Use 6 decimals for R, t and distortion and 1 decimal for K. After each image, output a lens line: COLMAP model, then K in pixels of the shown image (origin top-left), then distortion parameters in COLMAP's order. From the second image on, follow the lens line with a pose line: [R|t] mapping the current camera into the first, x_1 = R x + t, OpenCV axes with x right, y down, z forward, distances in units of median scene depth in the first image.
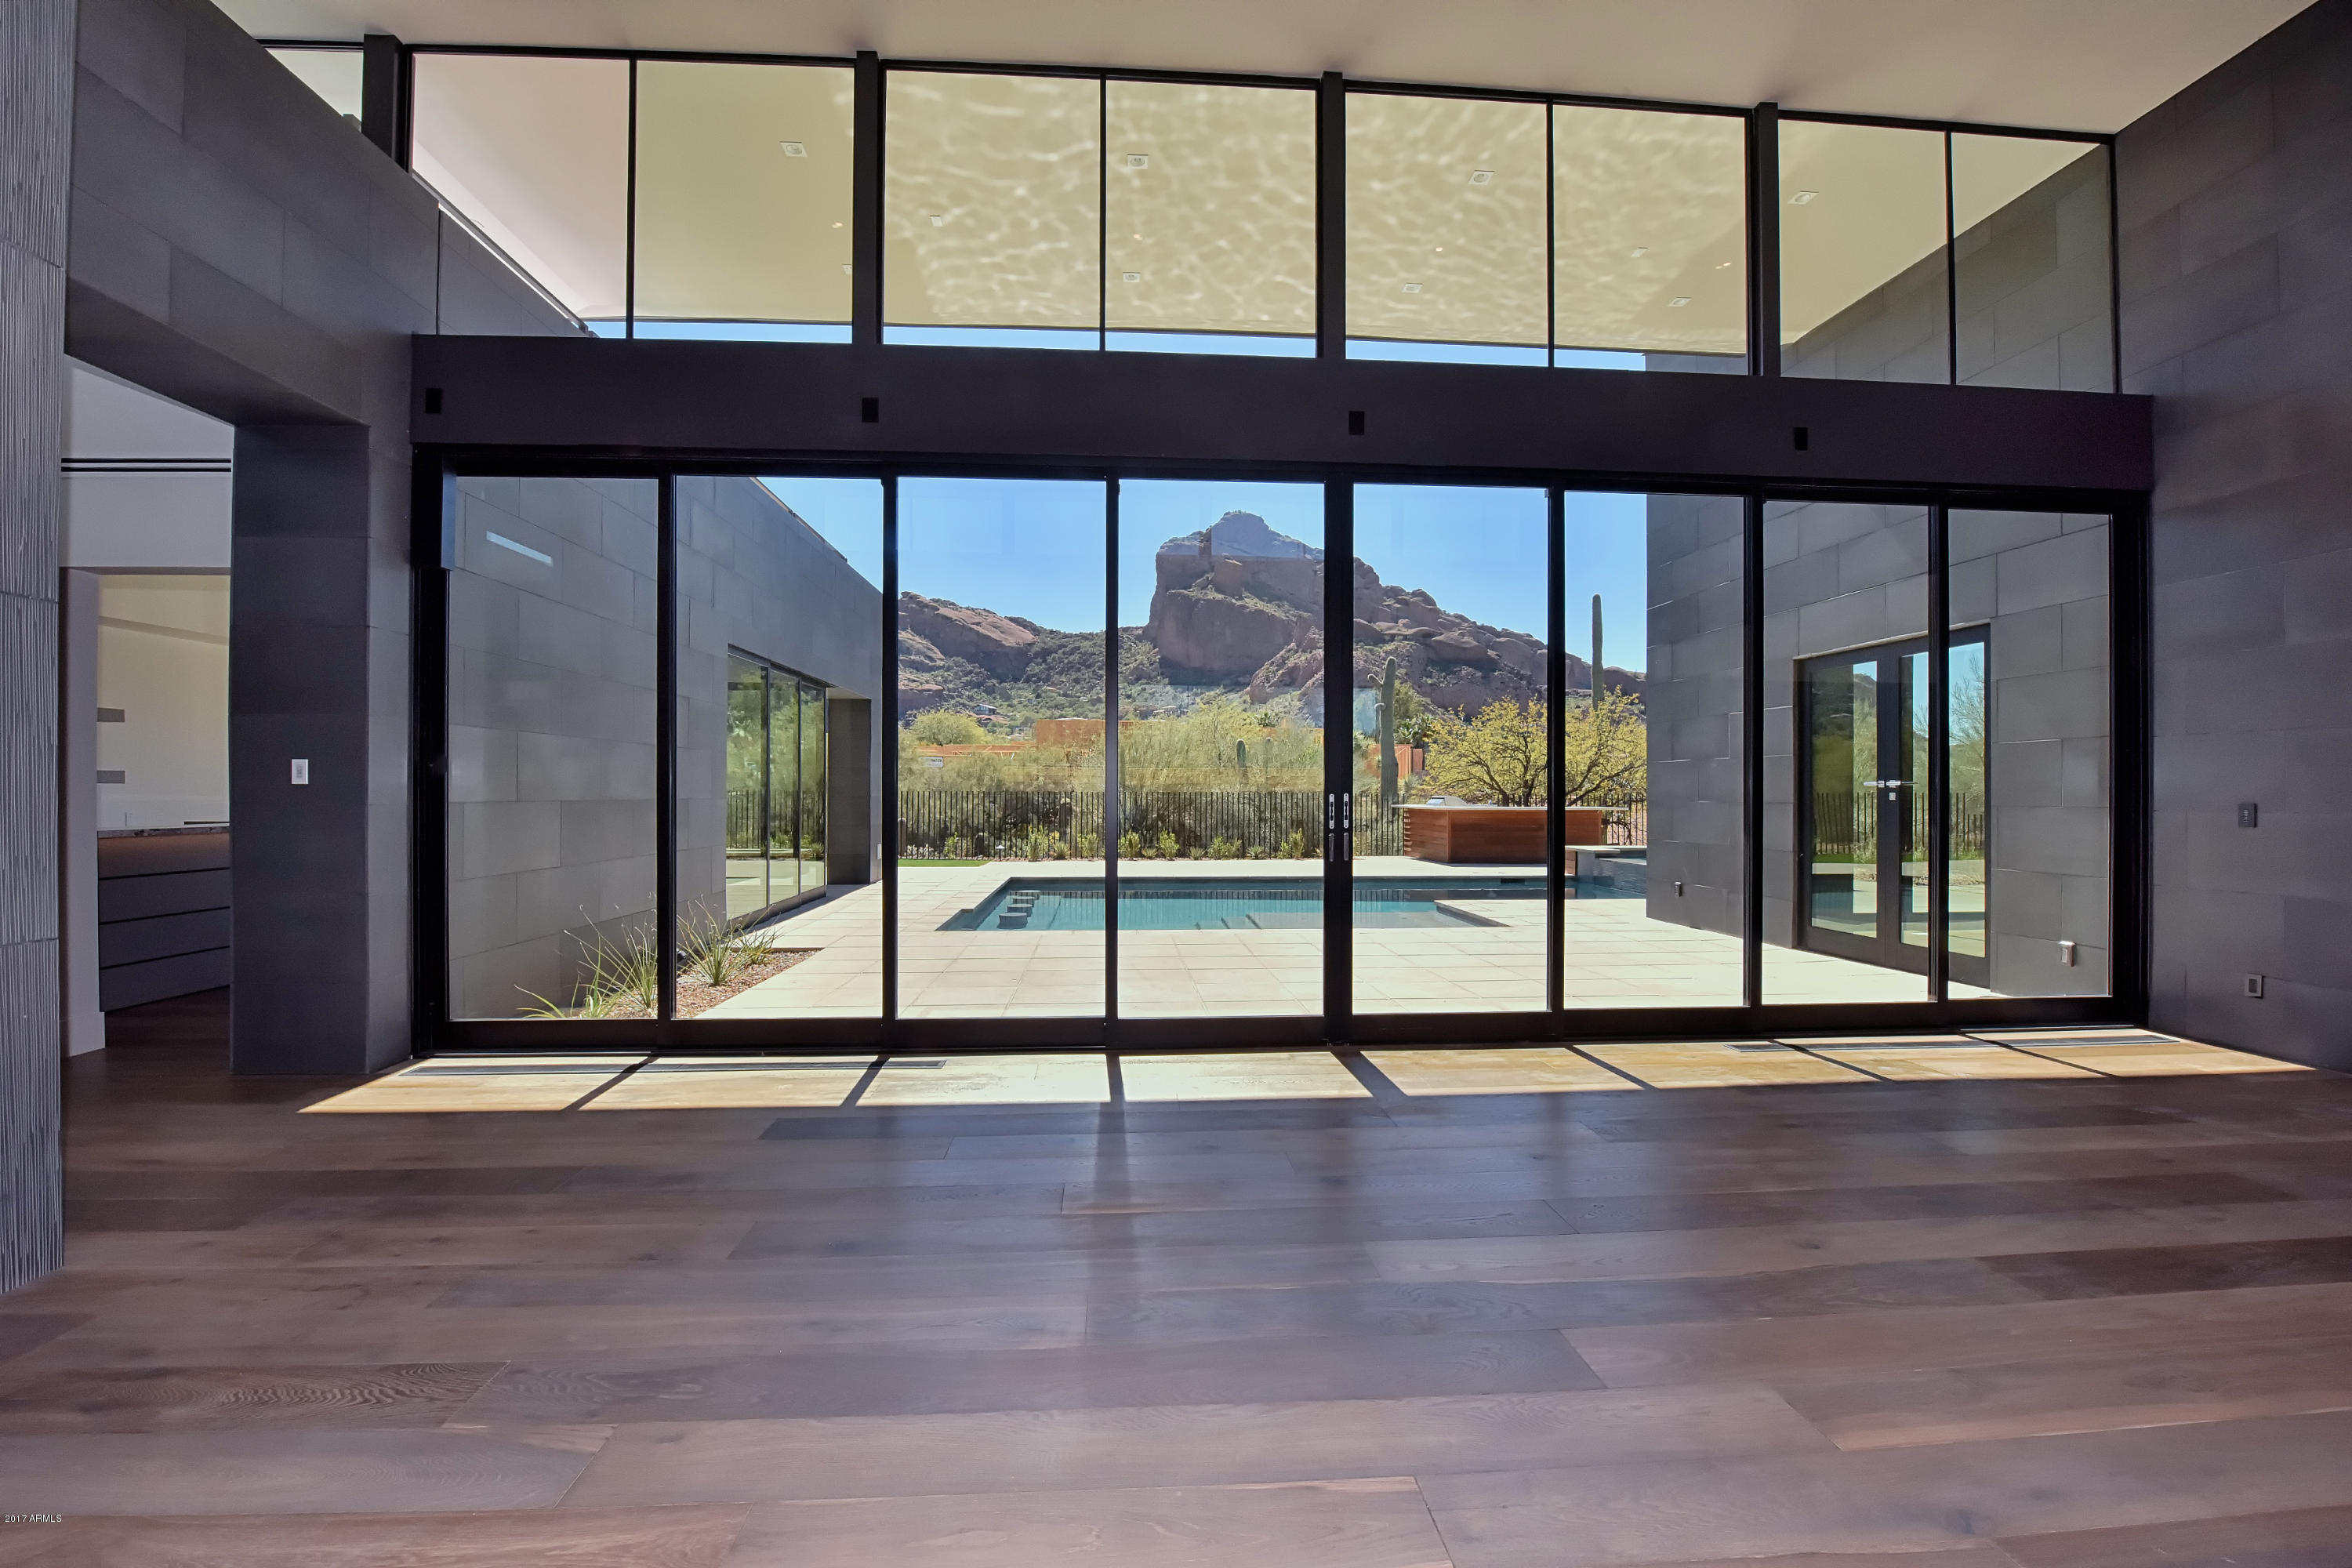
lens RADIAL K [[952.2, 0, 1157.6], [0, 952.2, 798.2], [0, 0, 1]] dist [-0.013205, -0.002619]
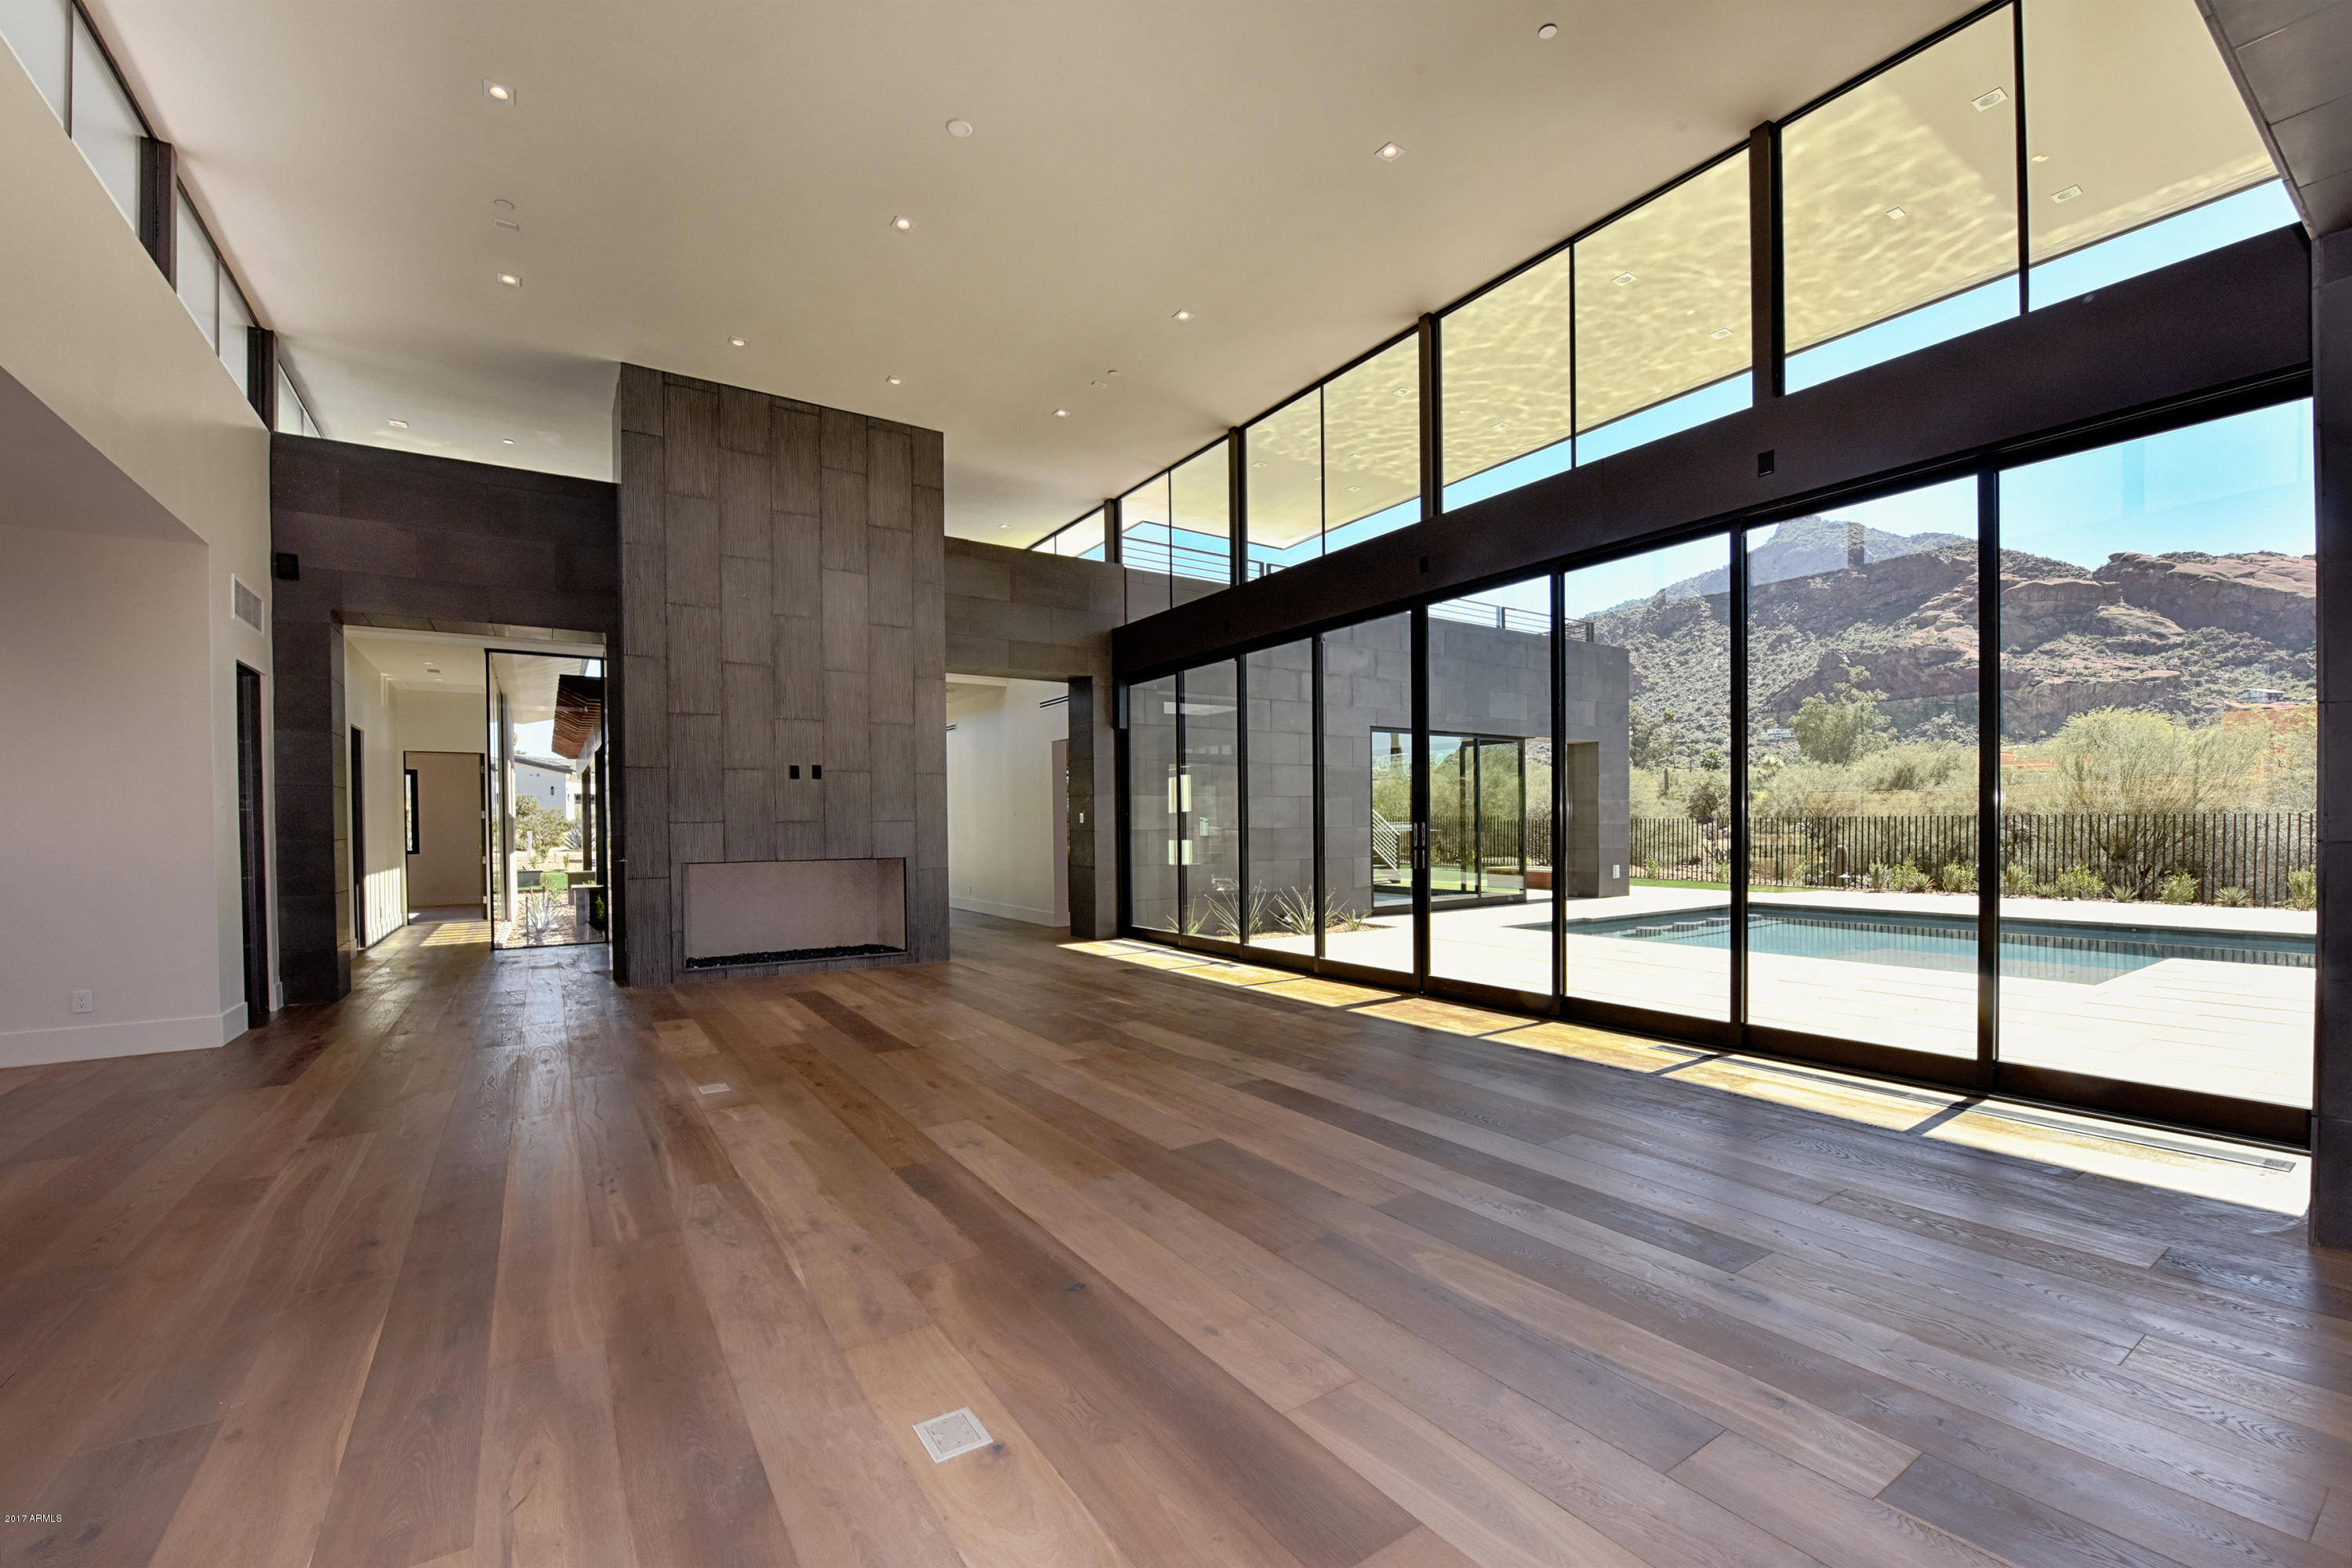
lens RADIAL K [[952.2, 0, 1220.4], [0, 952.2, 834.1], [0, 0, 1]] dist [-0.013205, -0.002619]
pose [[0.521646, 0.001856, -0.853160, 0.703649], [0.004904, 0.999975, 0.005173, 0.004084], [0.853148, -0.006883, 0.521623, -0.005453]]
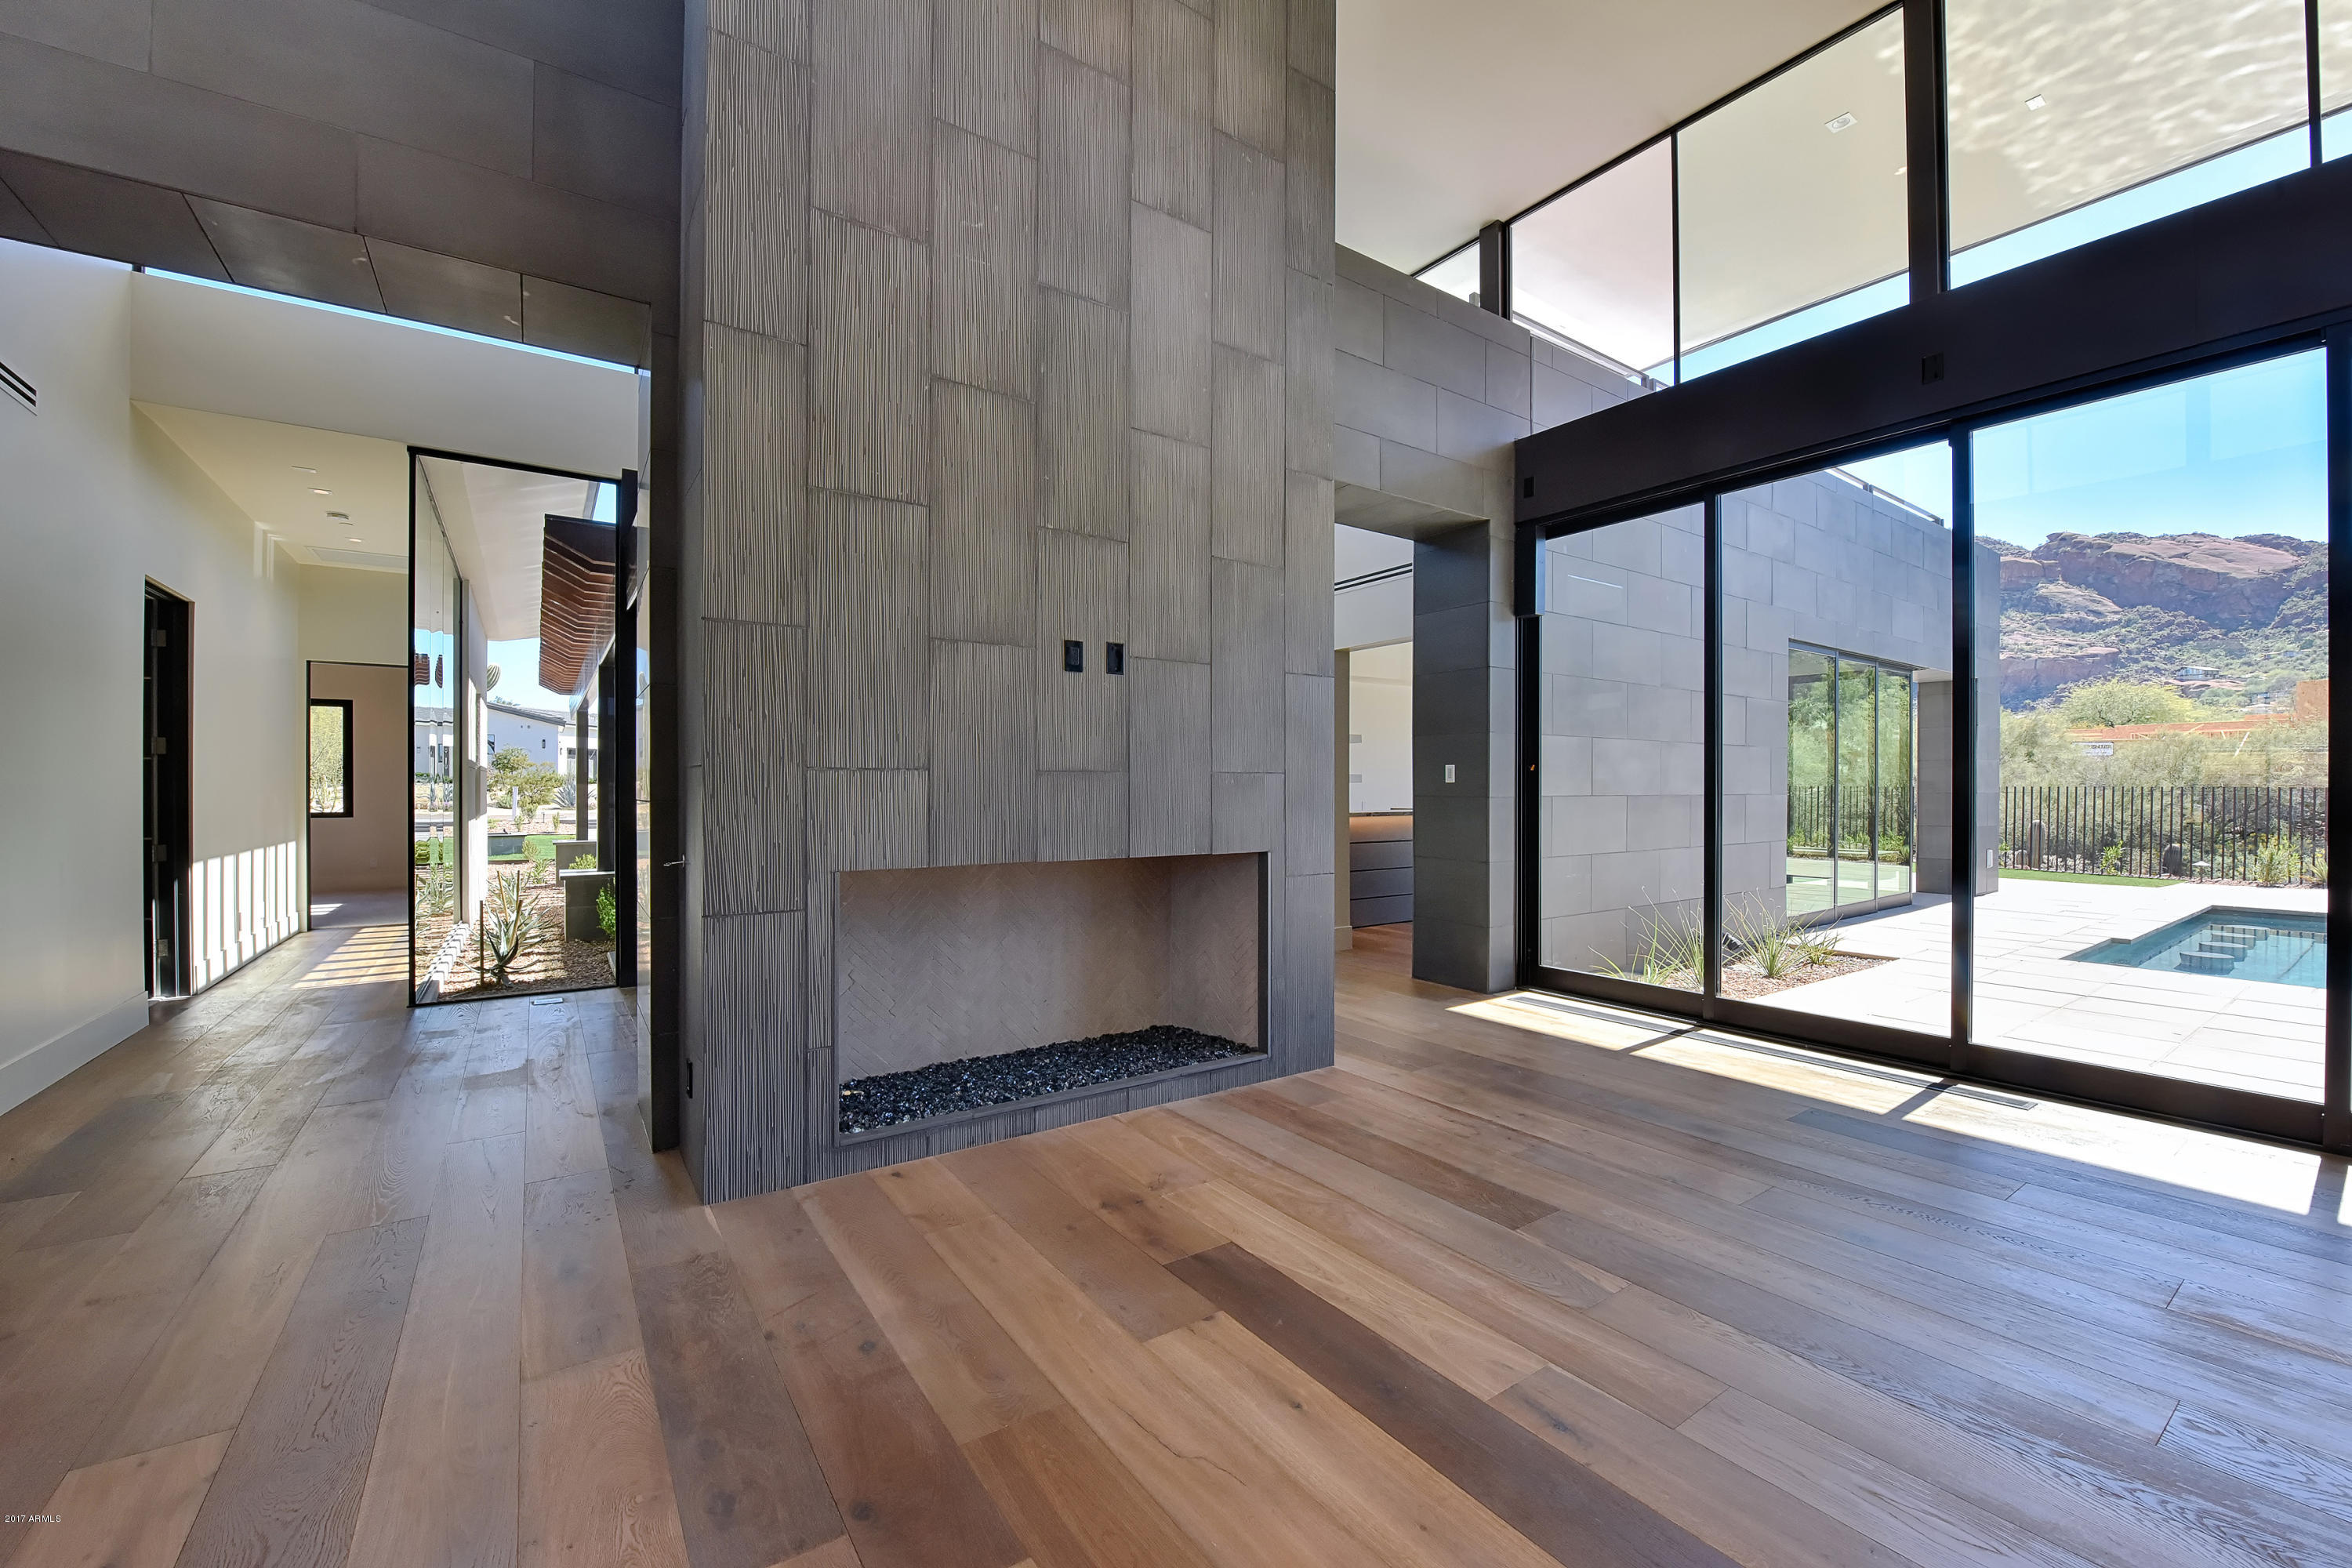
lens RADIAL K [[952.2, 0, 1202.8], [0, 952.2, 779.4], [0, 0, 1]] dist [-0.013205, -0.002619]
pose [[0.543124, -0.010145, -0.839591, 0.042239], [-0.004622, 0.999876, -0.015071, 0.001996], [0.839640, 0.012066, 0.543010, -0.043531]]
